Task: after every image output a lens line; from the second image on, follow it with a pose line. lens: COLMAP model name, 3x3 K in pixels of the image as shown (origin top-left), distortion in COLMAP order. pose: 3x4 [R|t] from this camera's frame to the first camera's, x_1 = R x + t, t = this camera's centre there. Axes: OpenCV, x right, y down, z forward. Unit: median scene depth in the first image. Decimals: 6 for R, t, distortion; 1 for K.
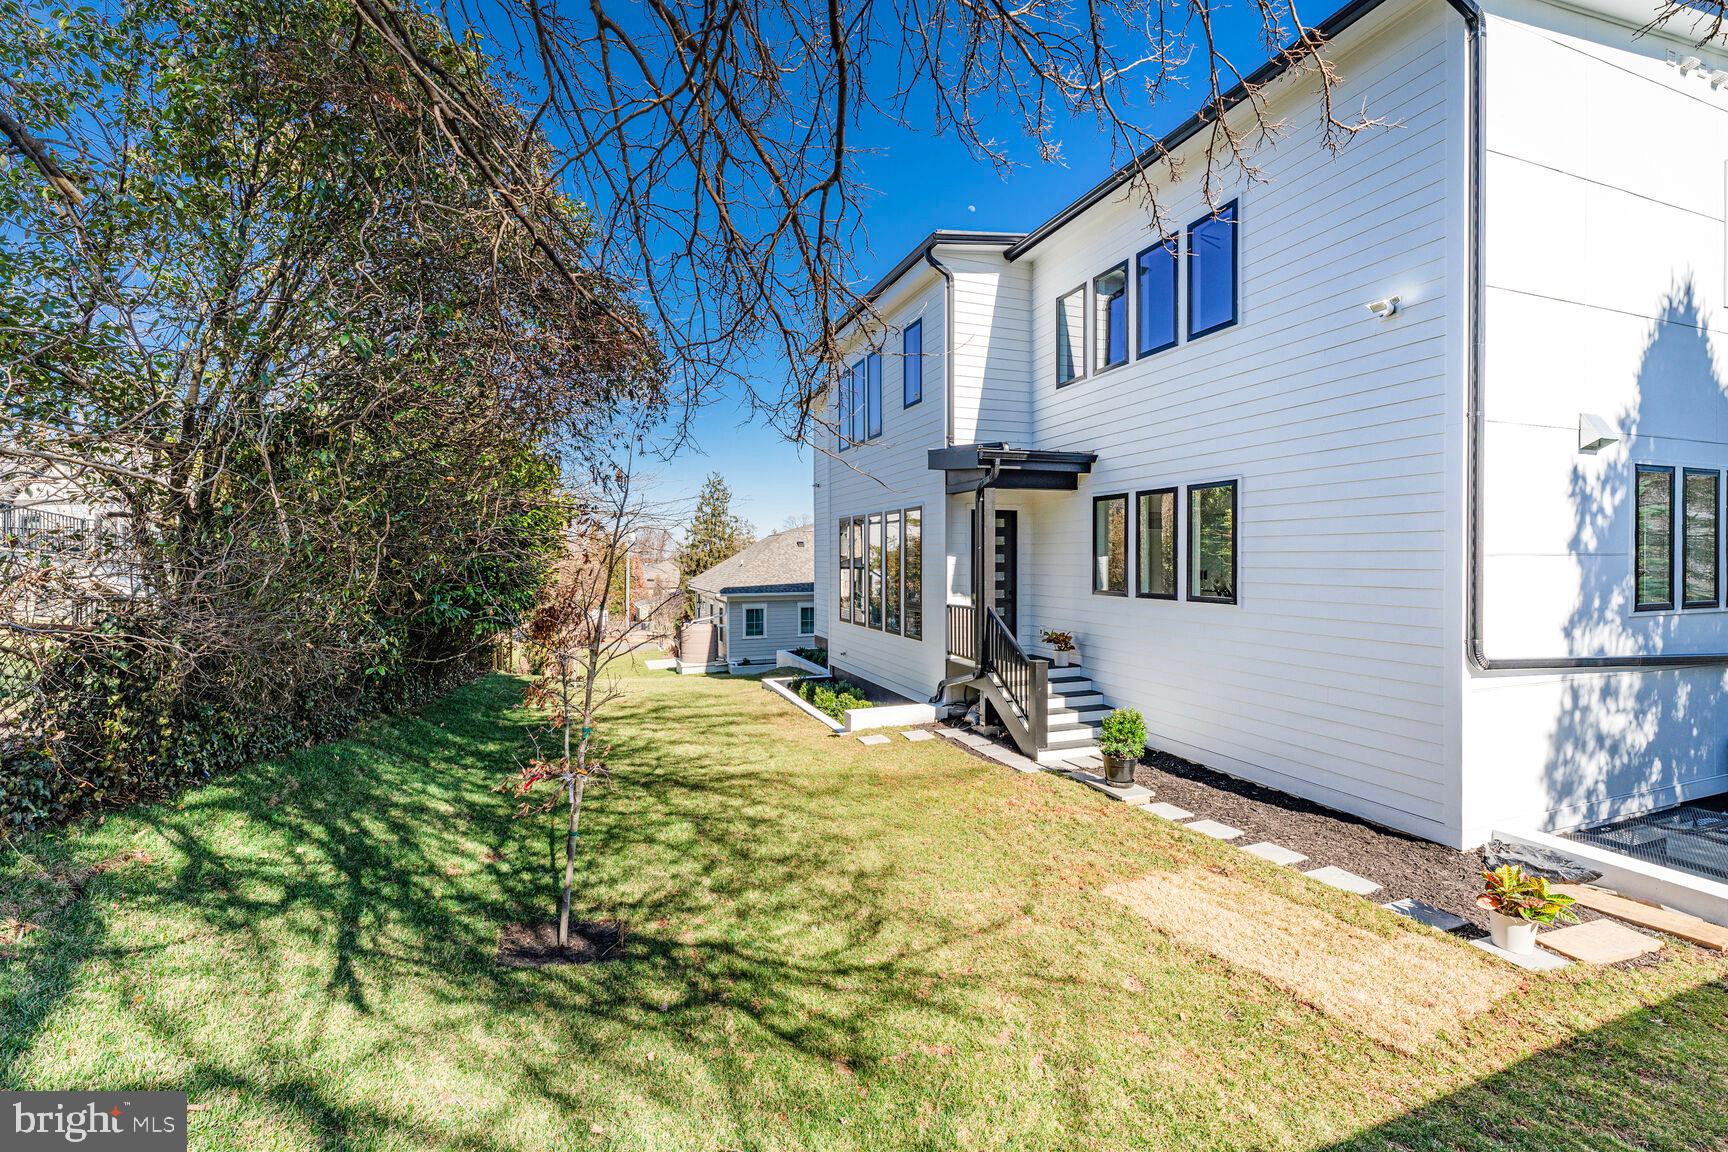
lens RADIAL K [[695.2, 0, 822.4], [0, 695.2, 572.3], [0, 0, 1]] dist [-0.002764, -0.000536]
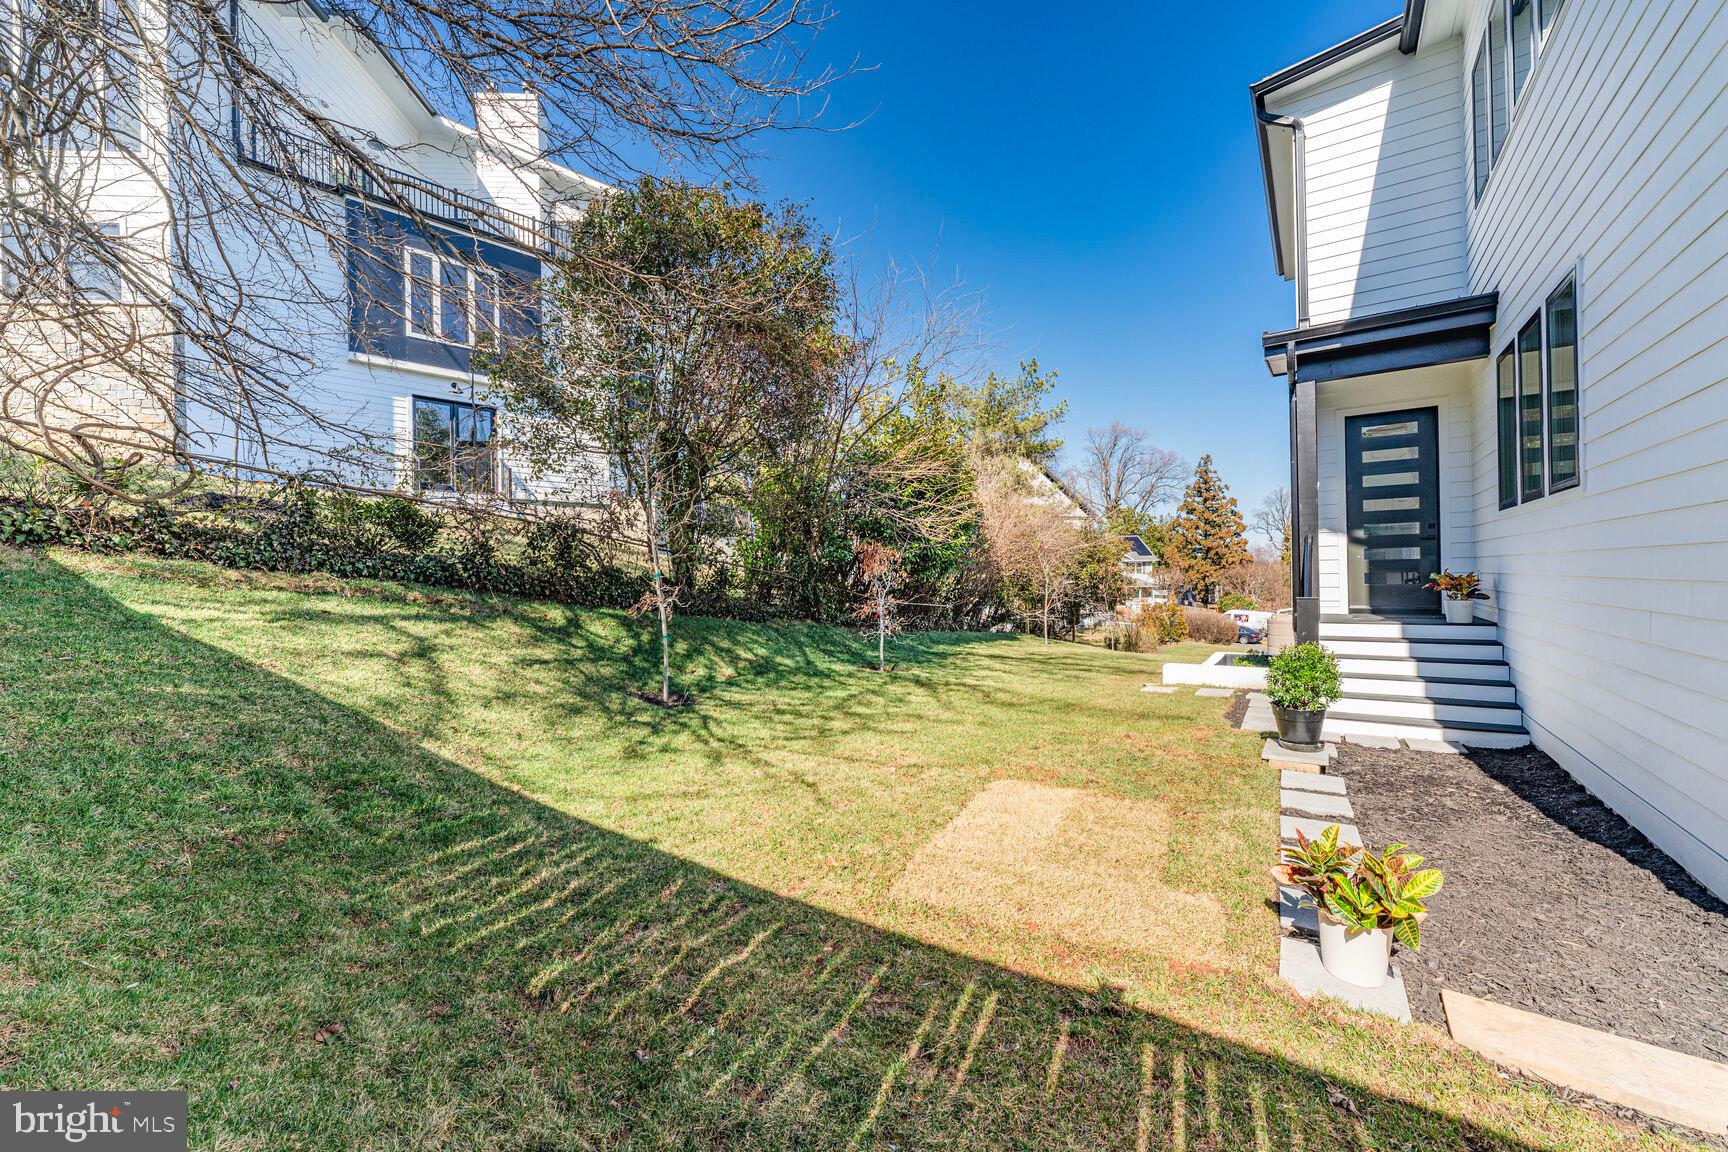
lens RADIAL K [[683.2, 0, 864.0], [0, 683.2, 576.0], [0, 0, 1]] dist [-0.000102, -0.000070]
pose [[0.603490, -0.005127, -0.797354, 0.730249], [-0.002124, 0.999965, -0.008037, 0.134652], [0.797368, 0.006544, 0.603459, 0.209564]]
